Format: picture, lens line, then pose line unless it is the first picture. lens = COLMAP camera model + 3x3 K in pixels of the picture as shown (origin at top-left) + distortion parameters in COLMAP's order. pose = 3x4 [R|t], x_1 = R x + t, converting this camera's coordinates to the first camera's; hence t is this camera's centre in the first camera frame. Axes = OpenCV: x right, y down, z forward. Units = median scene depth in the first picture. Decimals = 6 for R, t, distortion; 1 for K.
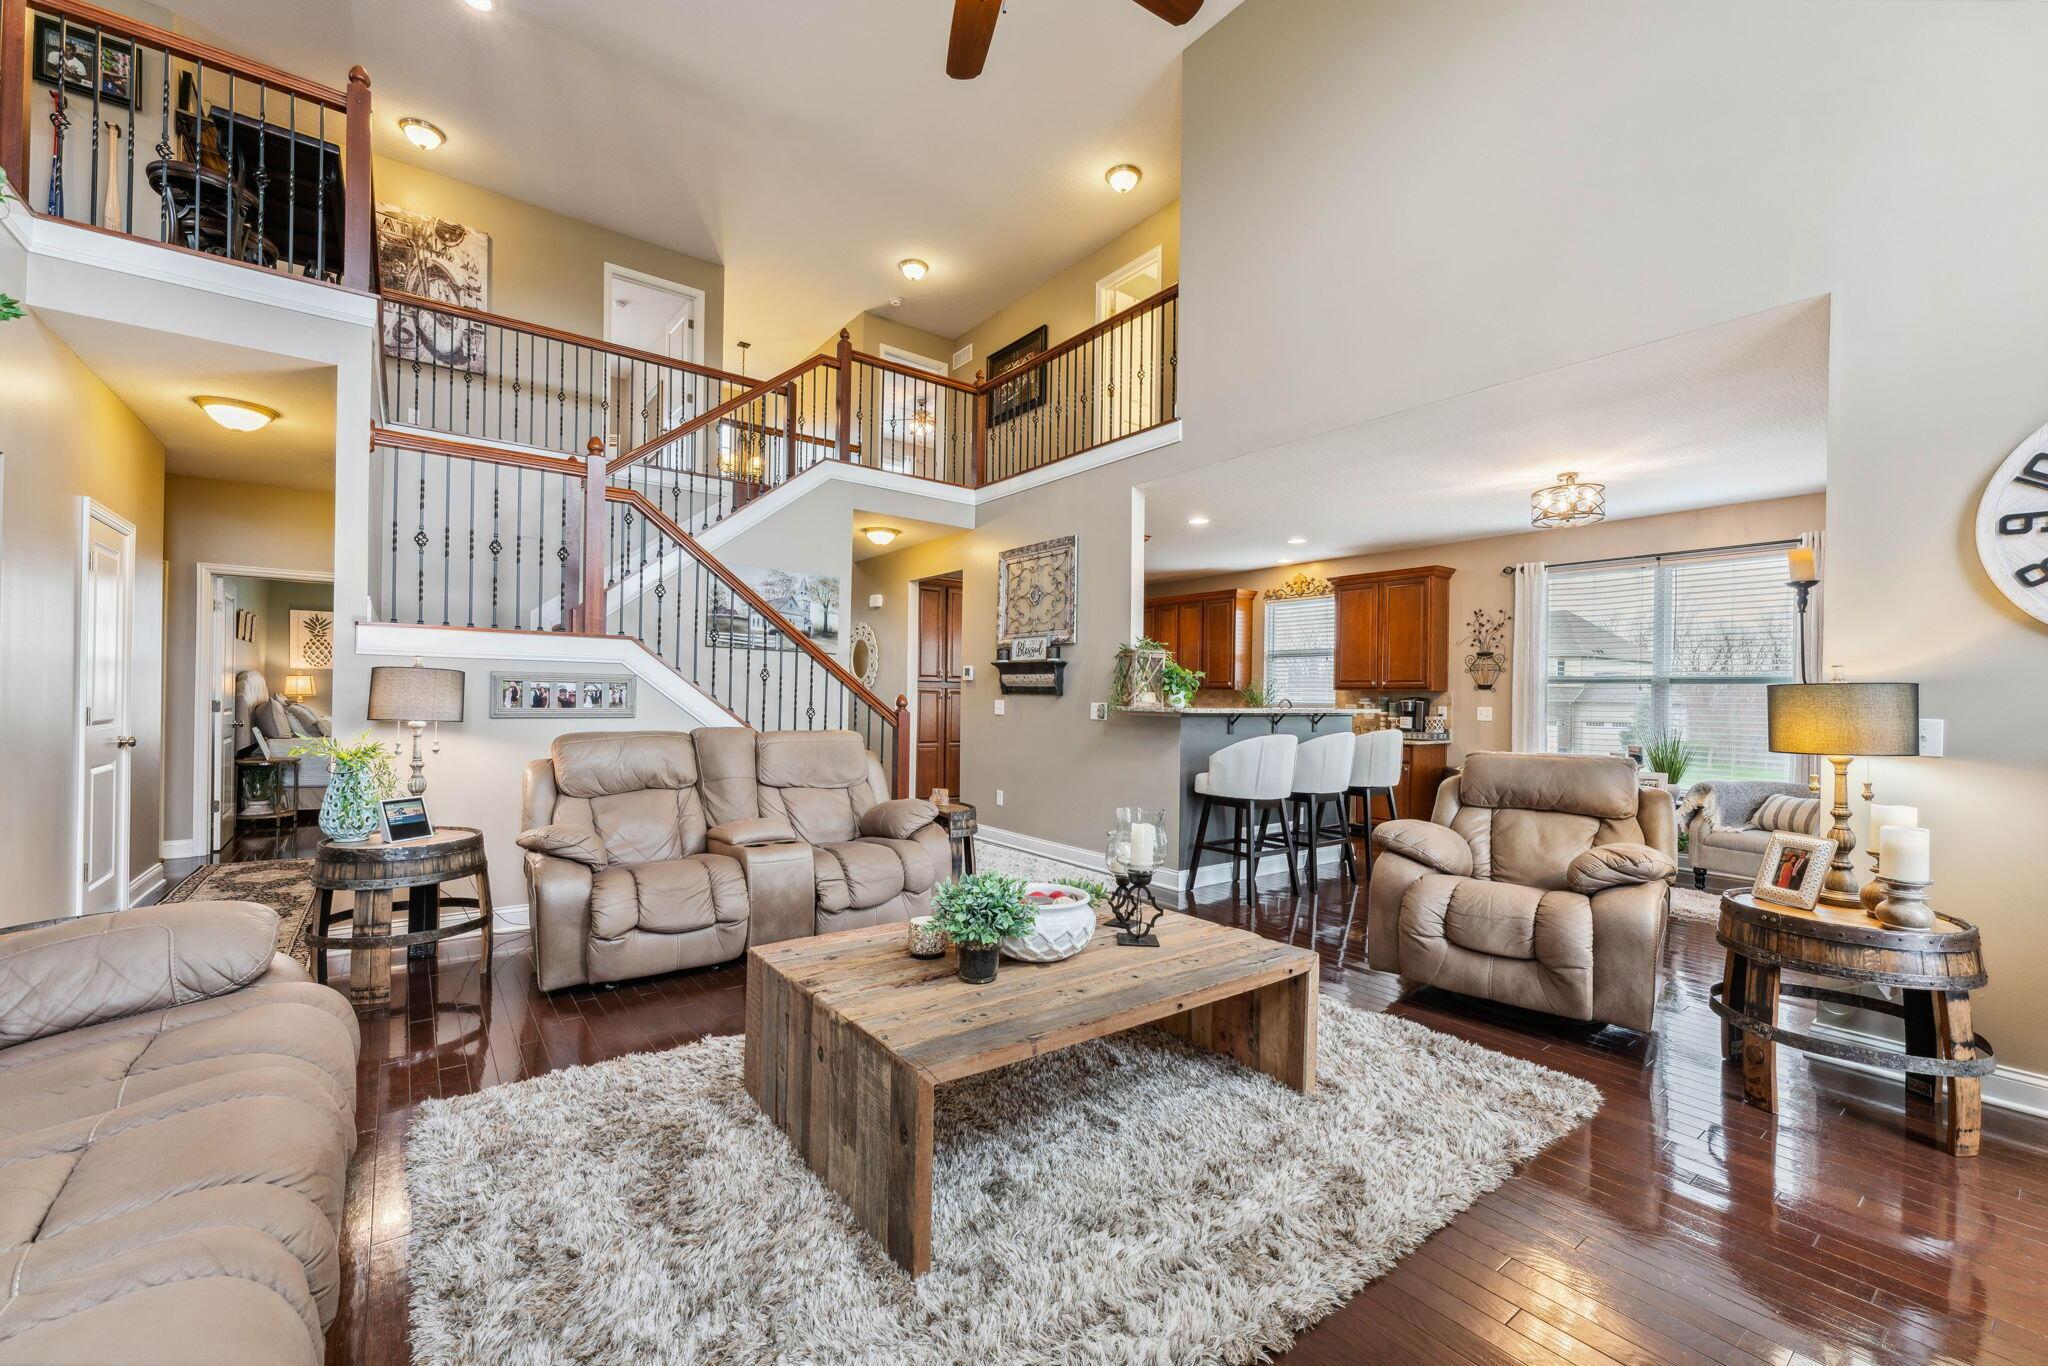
lens RADIAL K [[824.0, 0, 1019.6], [0, 824.0, 701.1], [0, 0, 1]] dist [-0.000850, -0.000250]
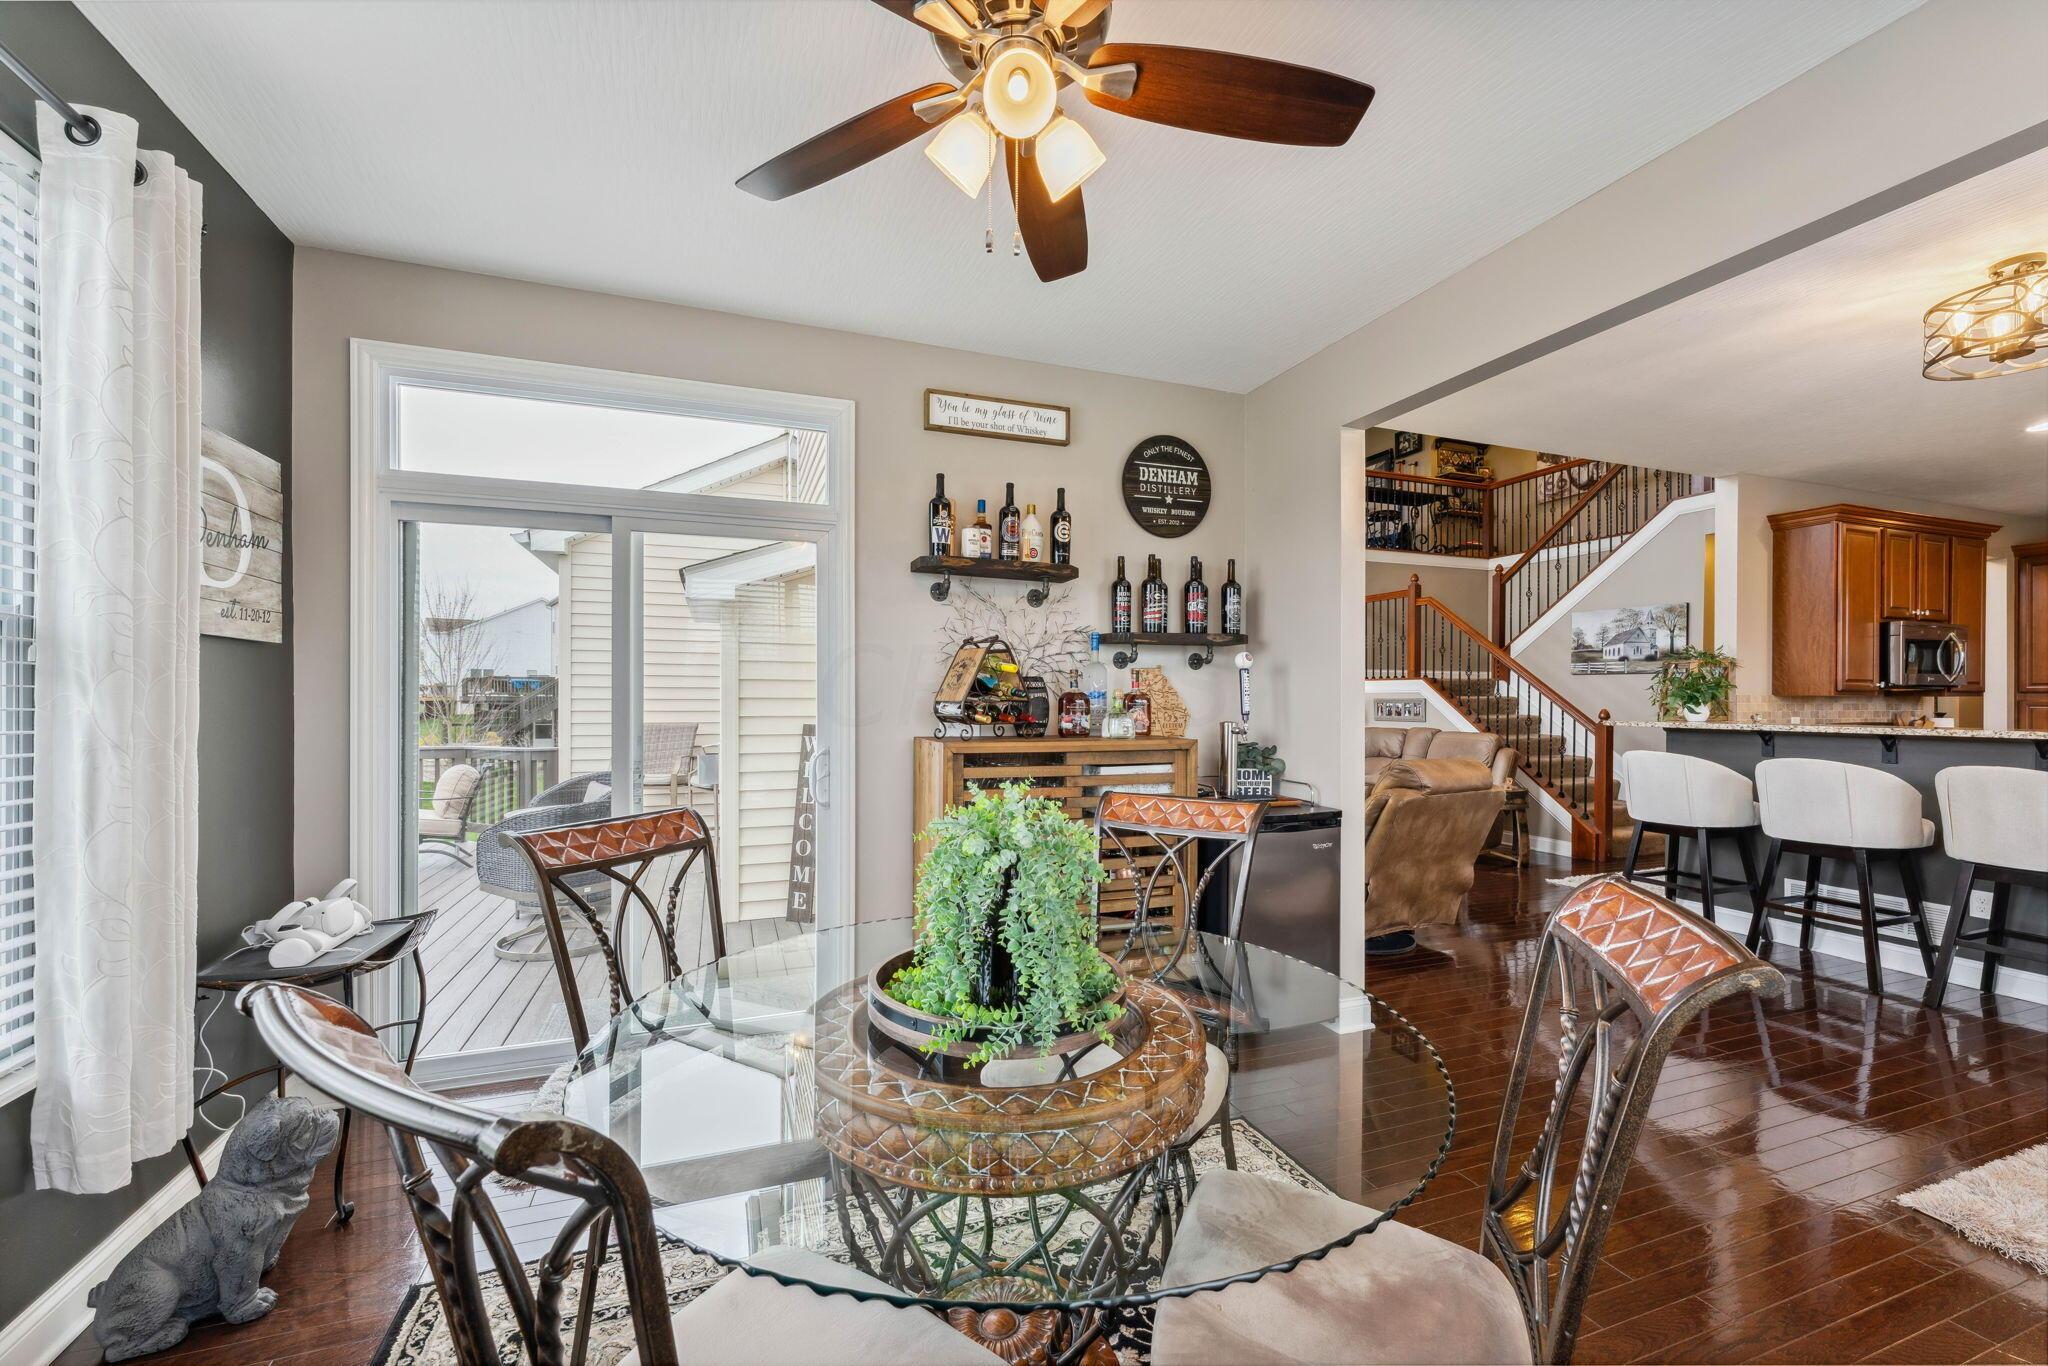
lens RADIAL K [[814.5, 0, 1015.5], [0, 814.5, 699.4], [0, 0, 1]] dist [0.002321, 0.000134]
pose [[-0.286895, -0.014988, -0.957845, 1.120382], [-0.011152, 0.999862, -0.012305, 0.001653], [0.957897, 0.007152, -0.287022, 0.480057]]
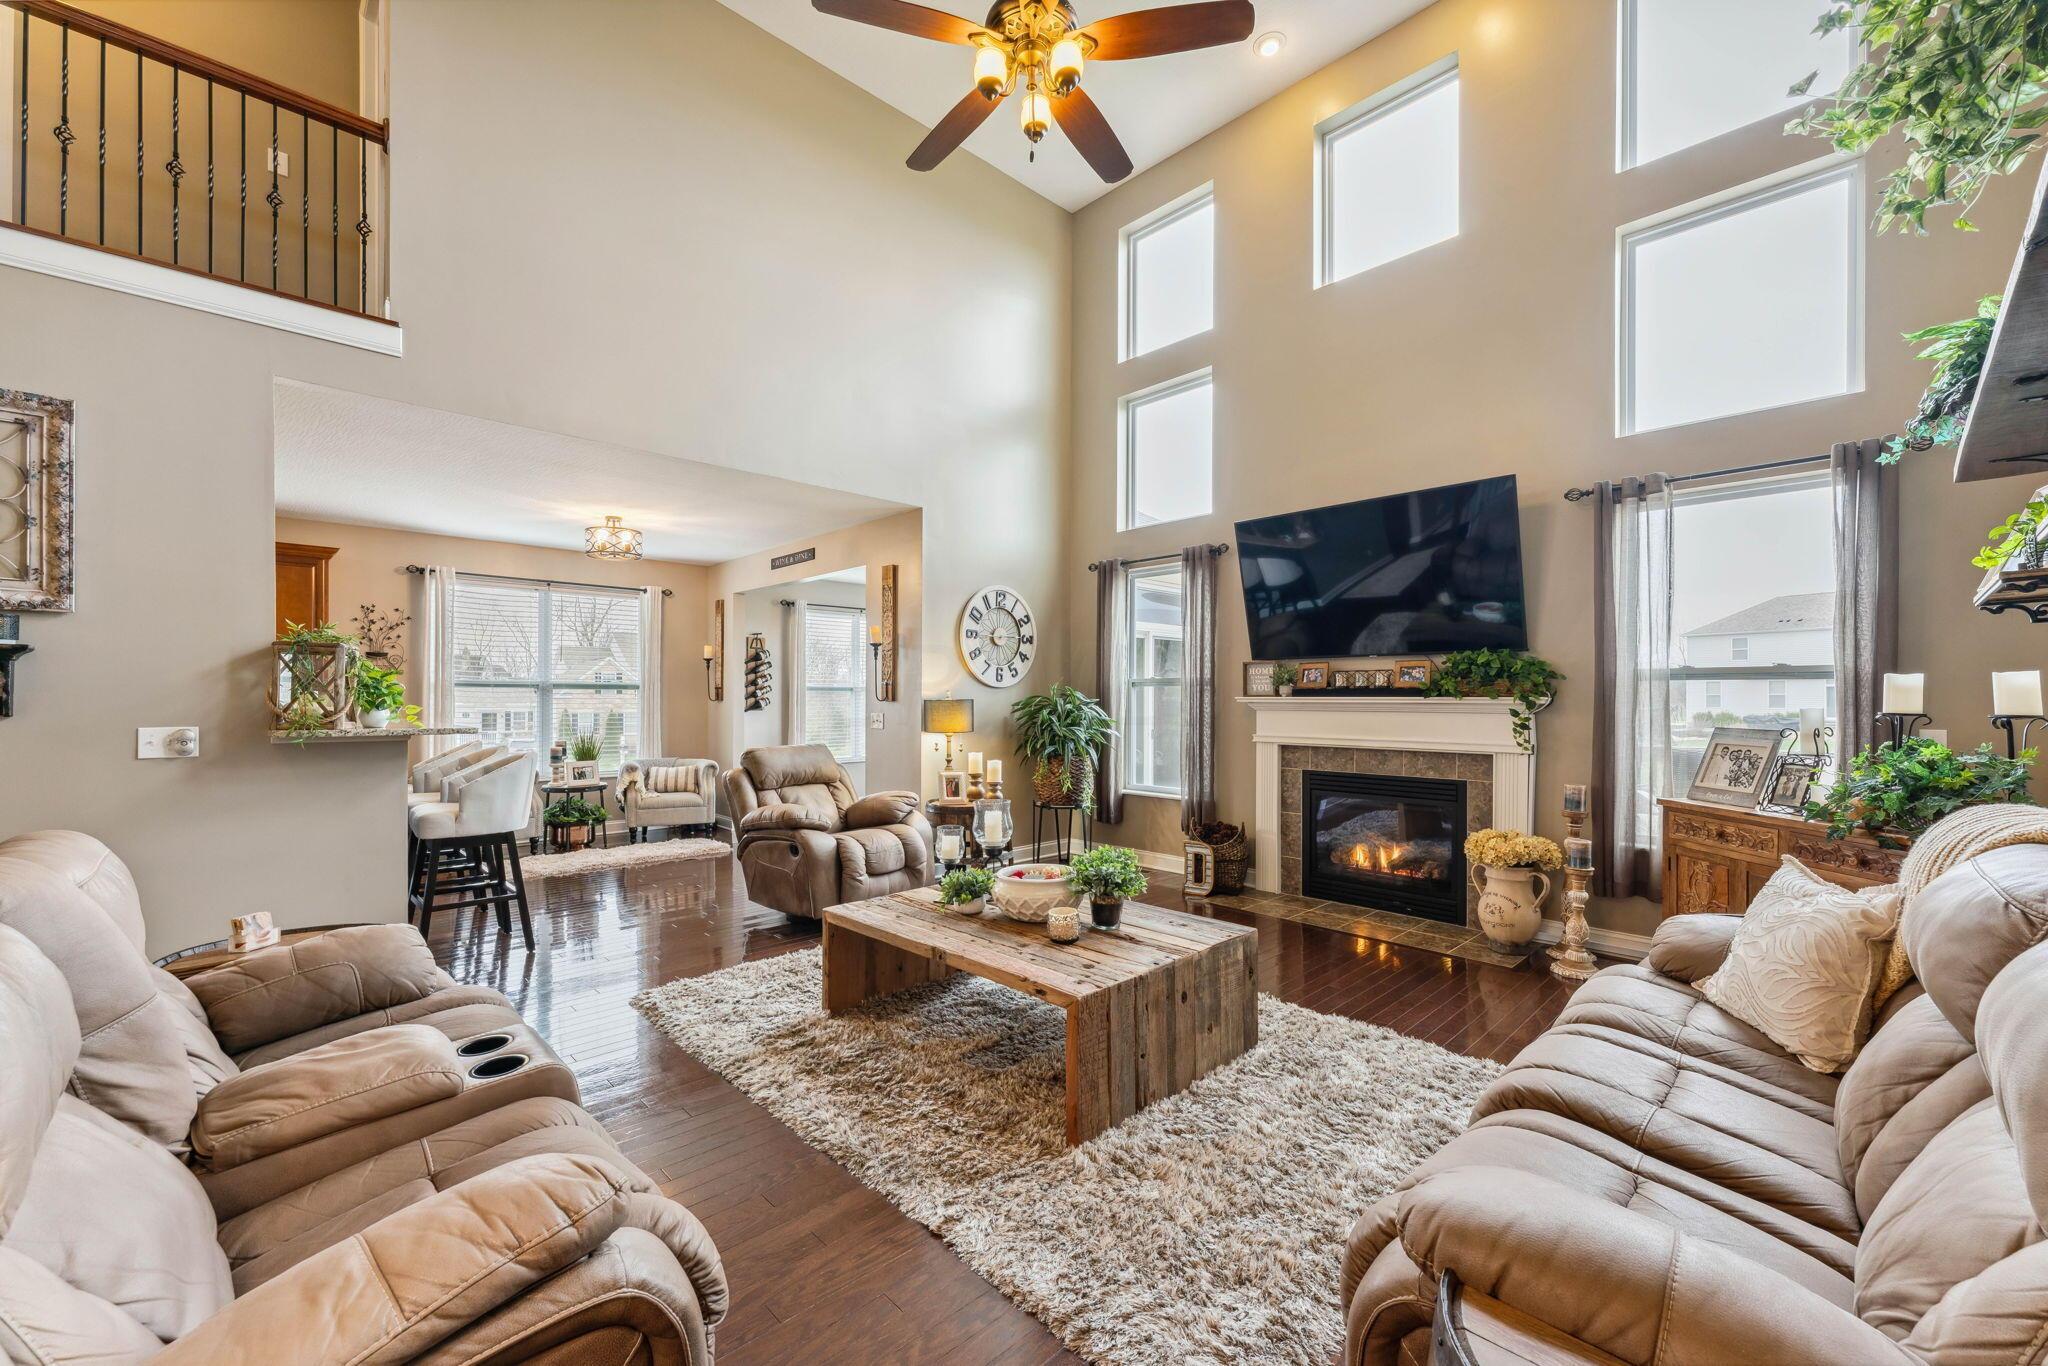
lens RADIAL K [[815.4, 0, 1015.8], [0, 815.4, 690.5], [0, 0, 1]] dist [0.000952, -0.000387]
pose [[-0.117840, -0.005470, 0.993018, -0.504604], [0.001837, 0.999982, 0.005727, -0.024327], [-0.993031, 0.002499, -0.117827, 0.476434]]
